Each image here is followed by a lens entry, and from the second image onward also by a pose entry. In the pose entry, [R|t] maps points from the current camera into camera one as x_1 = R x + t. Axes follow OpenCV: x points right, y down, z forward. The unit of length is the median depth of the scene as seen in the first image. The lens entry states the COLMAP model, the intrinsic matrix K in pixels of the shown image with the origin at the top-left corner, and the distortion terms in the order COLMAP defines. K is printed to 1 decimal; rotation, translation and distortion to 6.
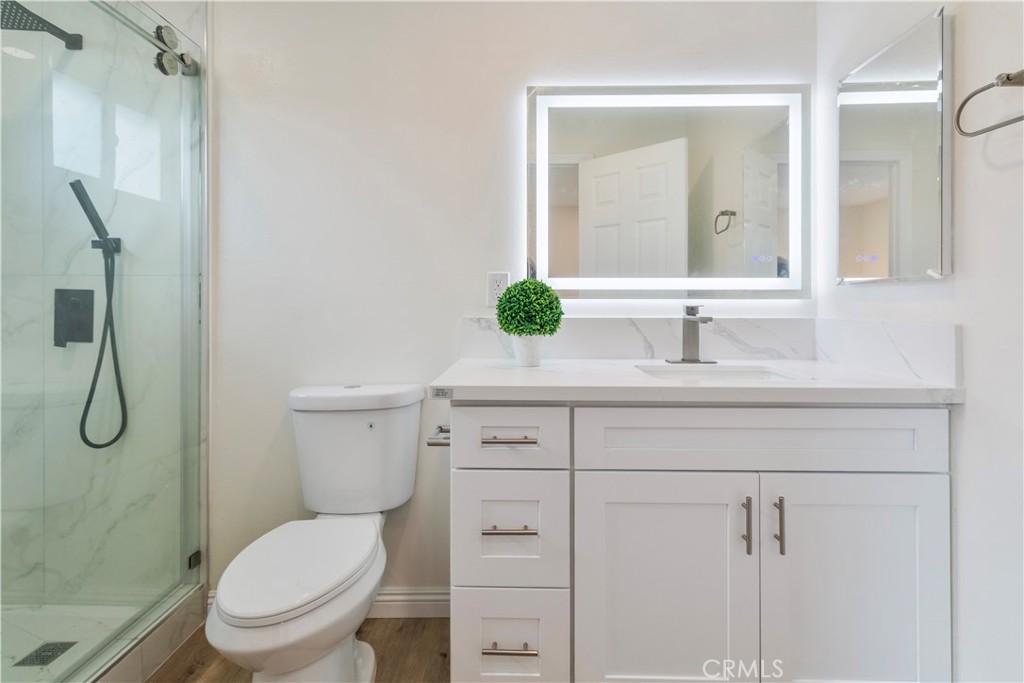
lens RADIAL K [[480.8, 0, 509.4], [0, 480.8, 306.5], [0, 0, 1]] dist [0.001849, 0.000299]
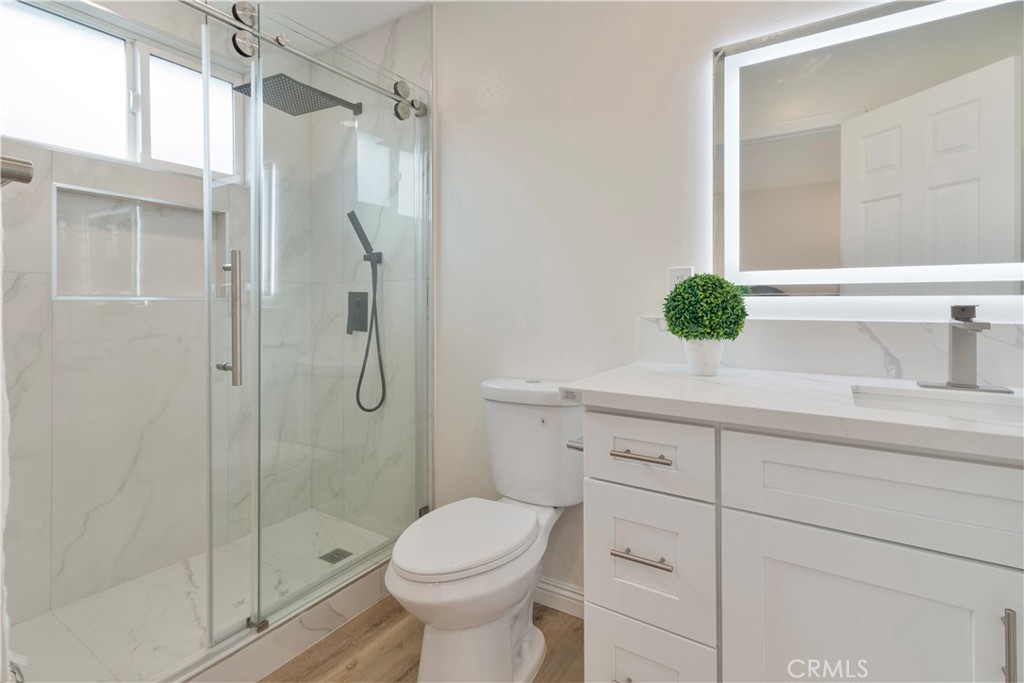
lens RADIAL K [[482.9, 0, 512.2], [0, 482.9, 302.6], [0, 0, 1]] dist [-0.000948, -0.000109]
pose [[0.851652, -0.000634, -0.524108, 0.189091], [-0.000645, 0.999997, -0.002258, -0.003344], [0.524108, 0.002261, 0.851649, 0.081326]]
